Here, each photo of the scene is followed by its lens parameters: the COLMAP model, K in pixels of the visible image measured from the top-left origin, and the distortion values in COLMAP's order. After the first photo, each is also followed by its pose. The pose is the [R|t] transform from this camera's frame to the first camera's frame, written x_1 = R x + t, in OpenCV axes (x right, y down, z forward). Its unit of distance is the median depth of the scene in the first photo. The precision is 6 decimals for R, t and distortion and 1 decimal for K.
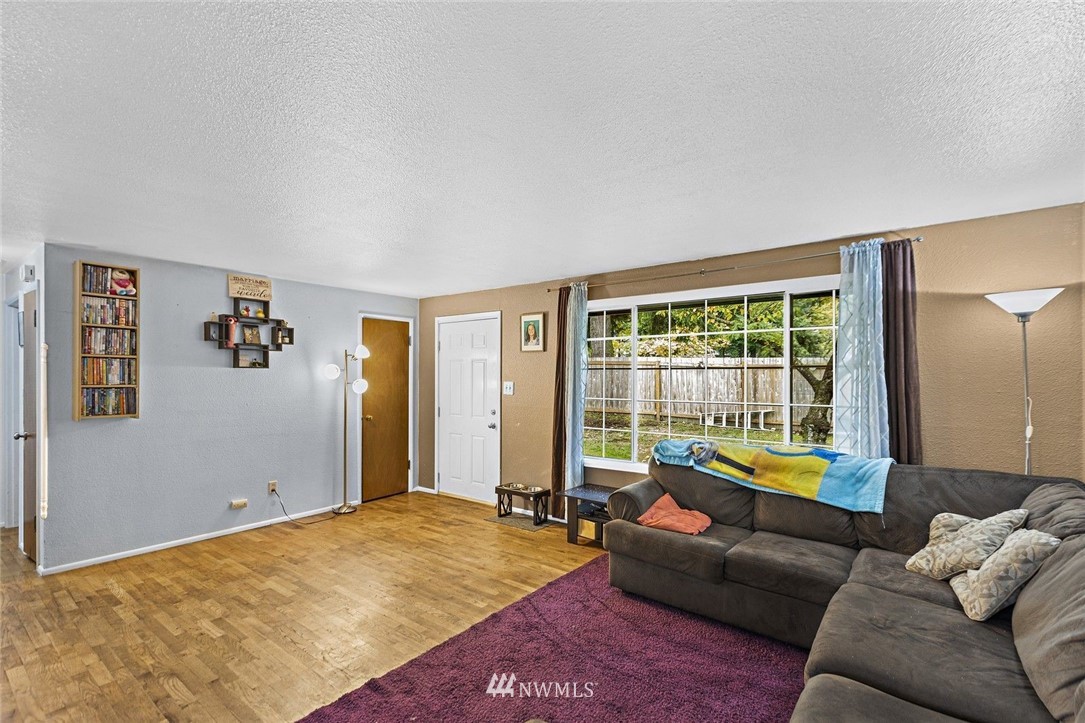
lens RADIAL K [[489.3, 0, 548.8], [0, 489.3, 375.0], [0, 0, 1]] dist [-0.001738, -0.000834]
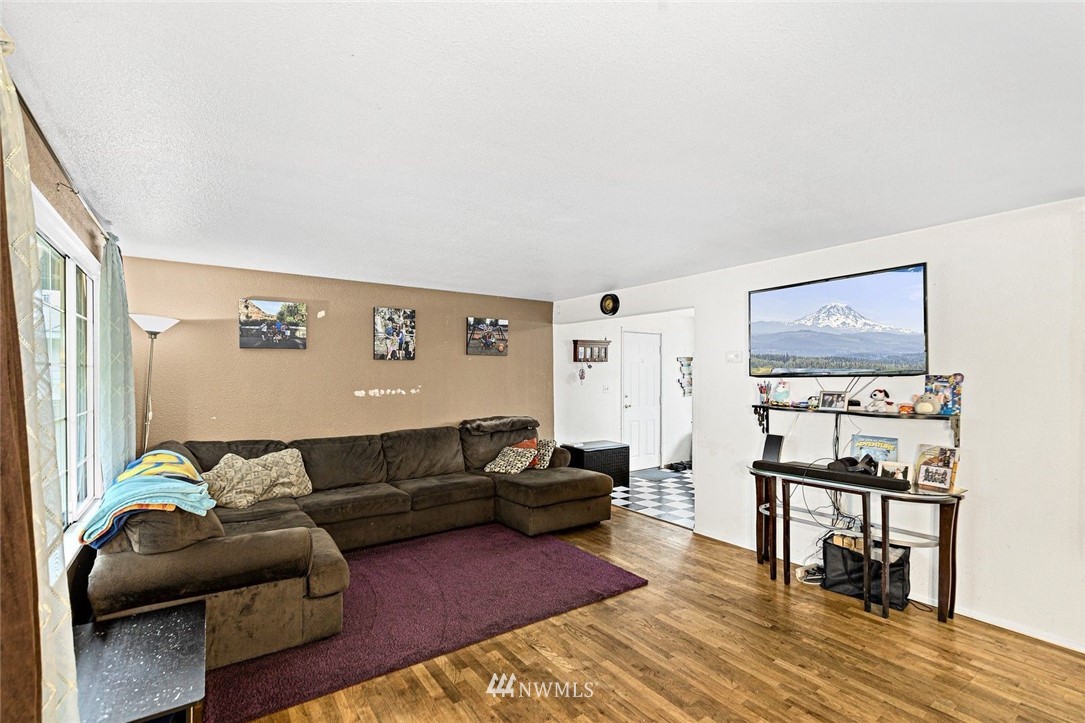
lens RADIAL K [[489.3, 0, 555.9], [0, 489.3, 373.4], [0, 0, 1]] dist [-0.001738, -0.000834]
pose [[-0.959679, -0.000131, 0.281098, -0.305839], [-0.002784, 0.999955, -0.009039, 0.001522], [-0.281085, -0.009457, -0.959636, 1.148685]]
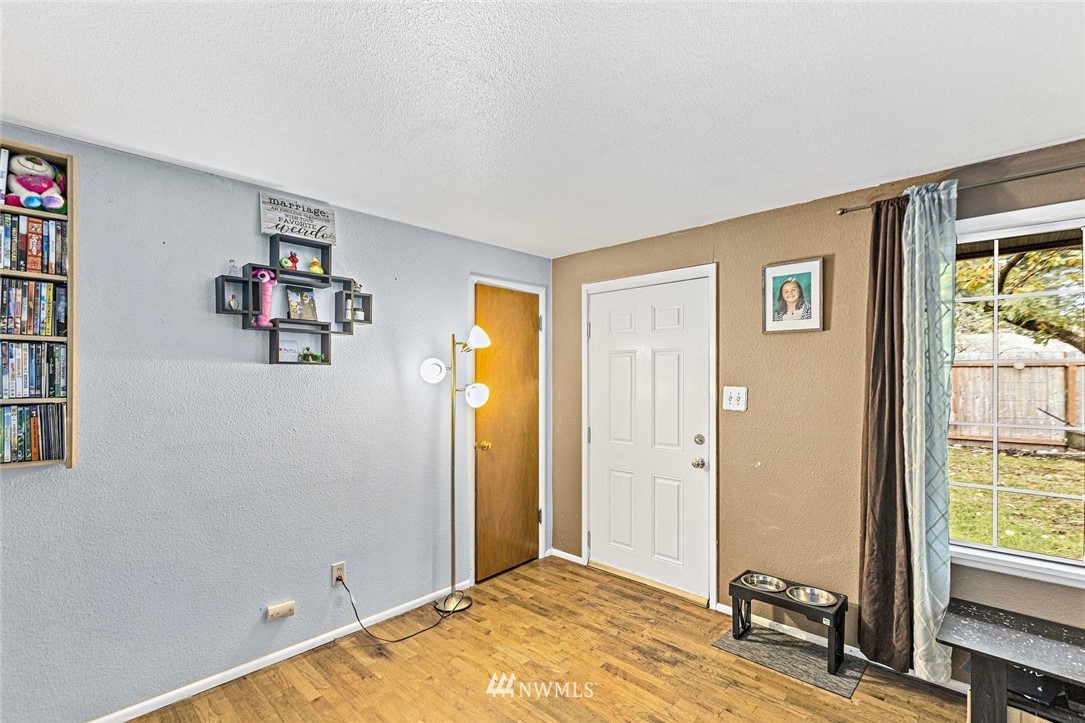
lens RADIAL K [[489.3, 0, 548.9], [0, 489.3, 375.2], [0, 0, 1]] dist [-0.001738, -0.000834]
pose [[0.993810, -0.004115, -0.111014, -0.259406], [0.003806, 0.999988, -0.002989, 0.000860], [0.111025, 0.002548, 0.993814, 0.466122]]
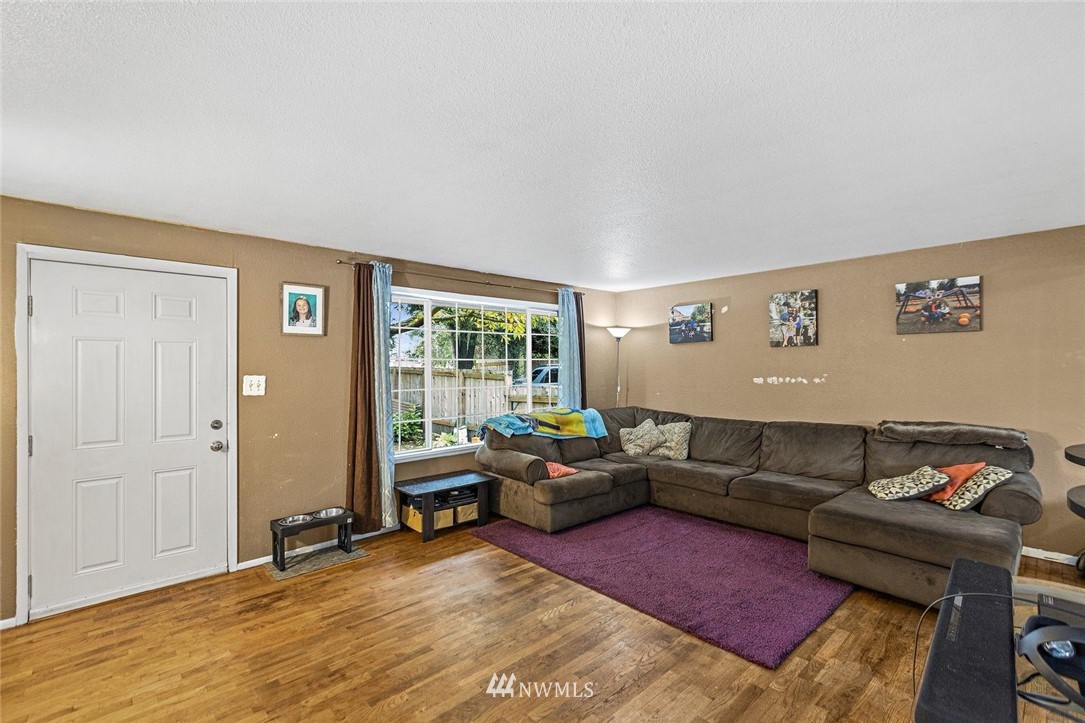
lens RADIAL K [[489.3, 0, 537.7], [0, 489.3, 358.6], [0, 0, 1]] dist [-0.001738, -0.000834]
pose [[0.174560, 0.009183, 0.984604, -0.763444], [0.002816, 0.999948, -0.009826, -0.003234], [-0.984642, 0.004487, 0.174525, 0.551395]]
